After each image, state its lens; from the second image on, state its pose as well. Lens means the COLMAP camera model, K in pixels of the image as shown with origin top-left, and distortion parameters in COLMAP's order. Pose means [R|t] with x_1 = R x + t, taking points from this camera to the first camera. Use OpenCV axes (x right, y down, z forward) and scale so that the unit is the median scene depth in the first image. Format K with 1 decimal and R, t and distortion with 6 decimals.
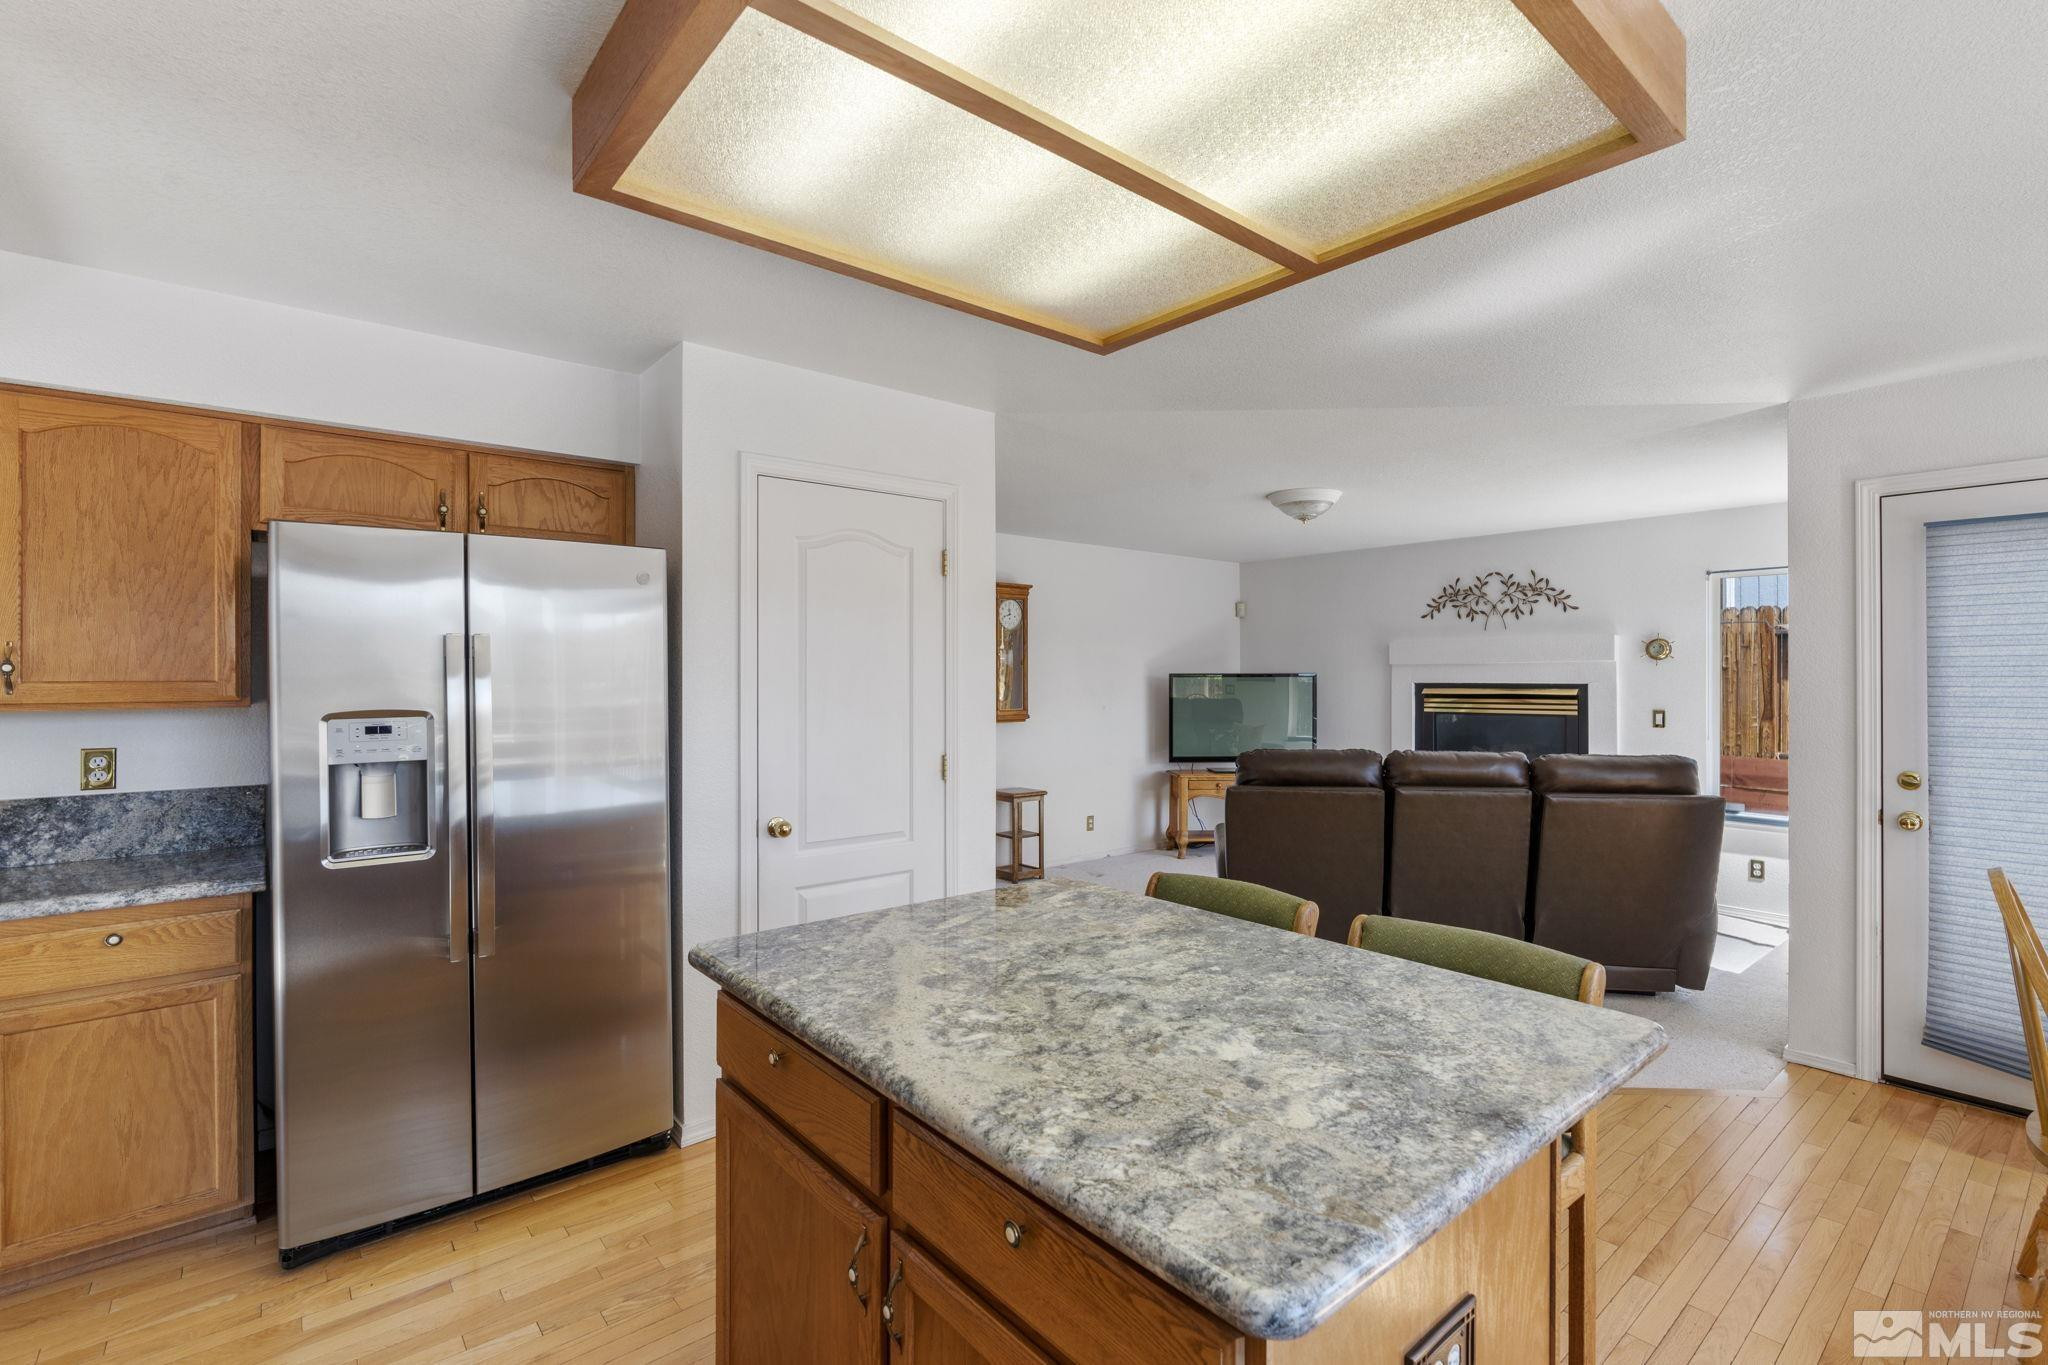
lens RADIAL K [[939.5, 0, 1032.7], [0, 939.5, 682.0], [0, 0, 1]] dist [-0.008550, 0.000583]
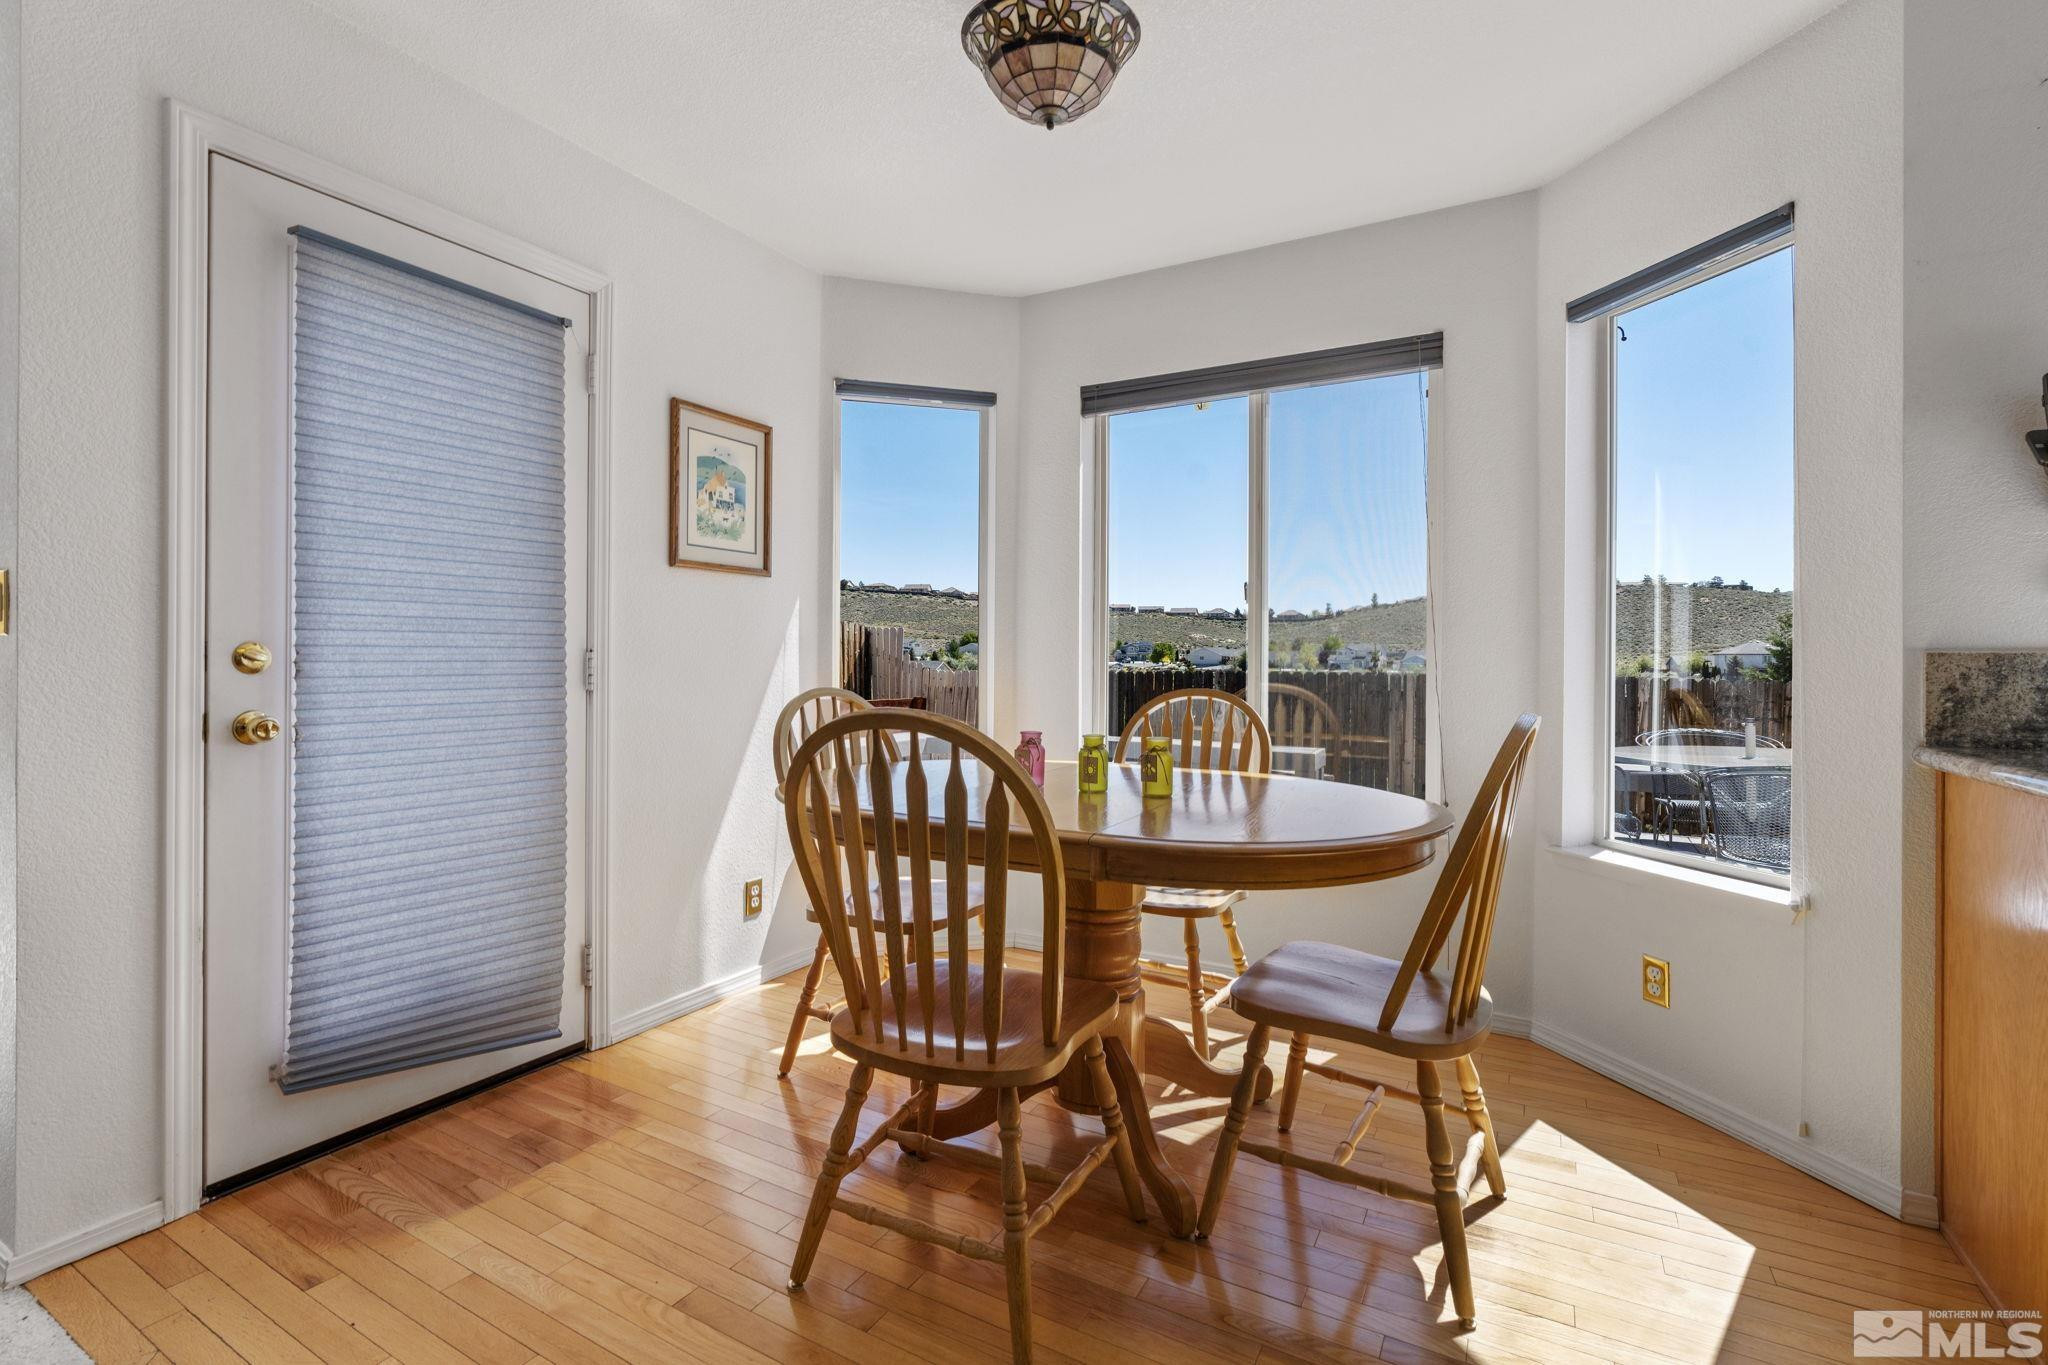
lens RADIAL K [[925.3, 0, 1029.8], [0, 925.3, 656.5], [0, 0, 1]] dist [-0.006682, 0.000730]
pose [[-0.350866, 0.000038, 0.936426, 0.332869], [-0.001283, 0.999999, -0.000522, 0.152698], [-0.936425, -0.001385, -0.350866, 1.091456]]
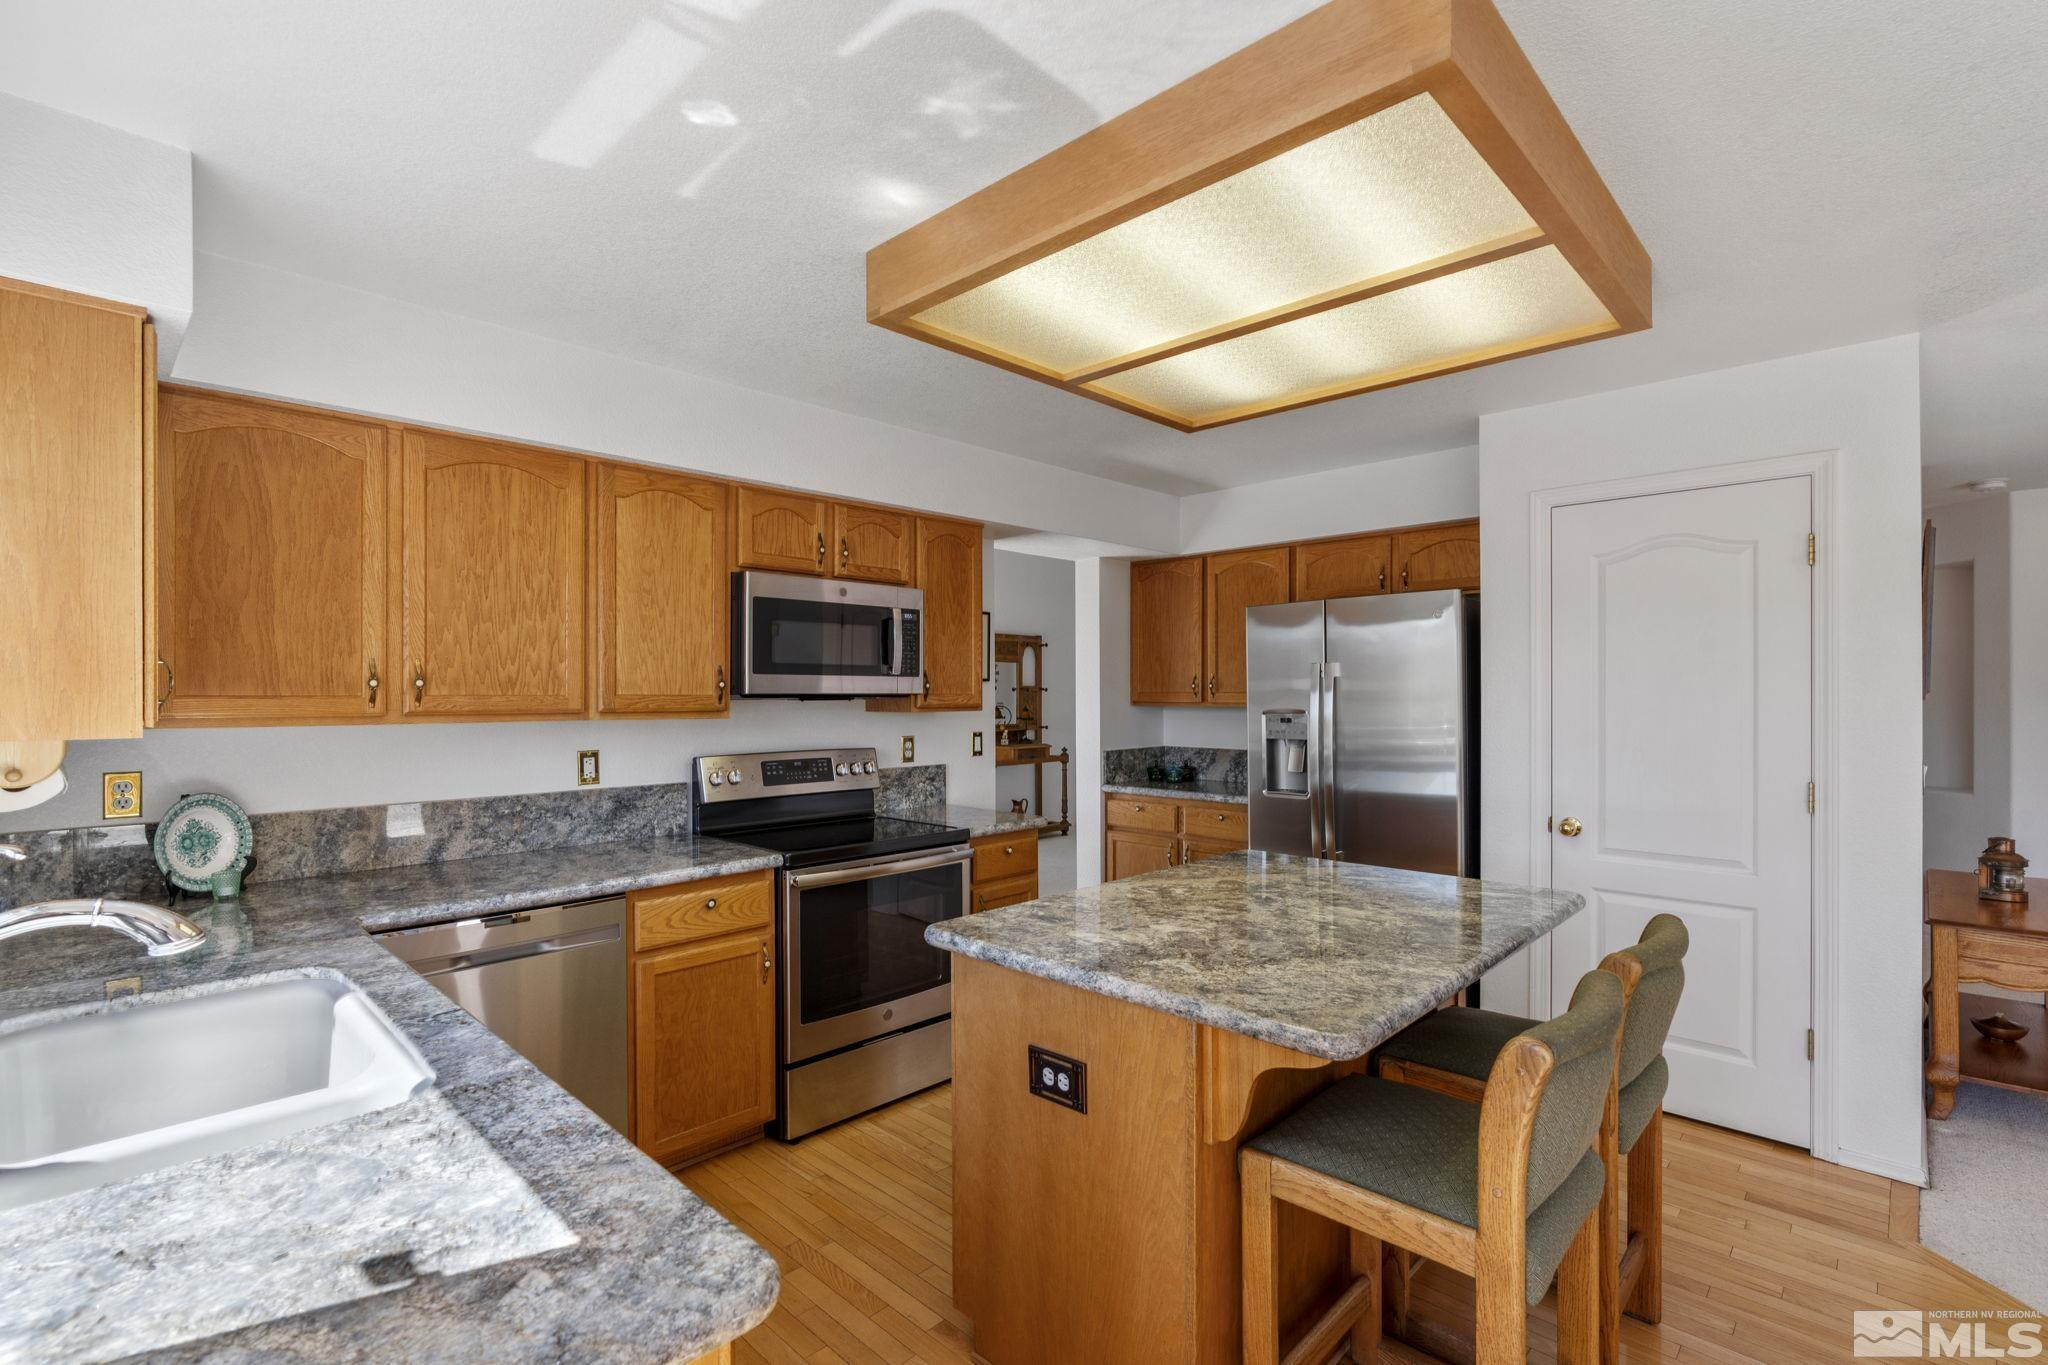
lens RADIAL K [[915.1, 0, 997.1], [0, 915.1, 689.2], [0, 0, 1]] dist [-0.001752, 0.000094]
pose [[0.086762, -0.000352, -0.996229, 0.973333], [-0.000985, 0.999999, -0.000440, -0.004766], [0.996229, 0.001020, 0.086762, 0.328410]]
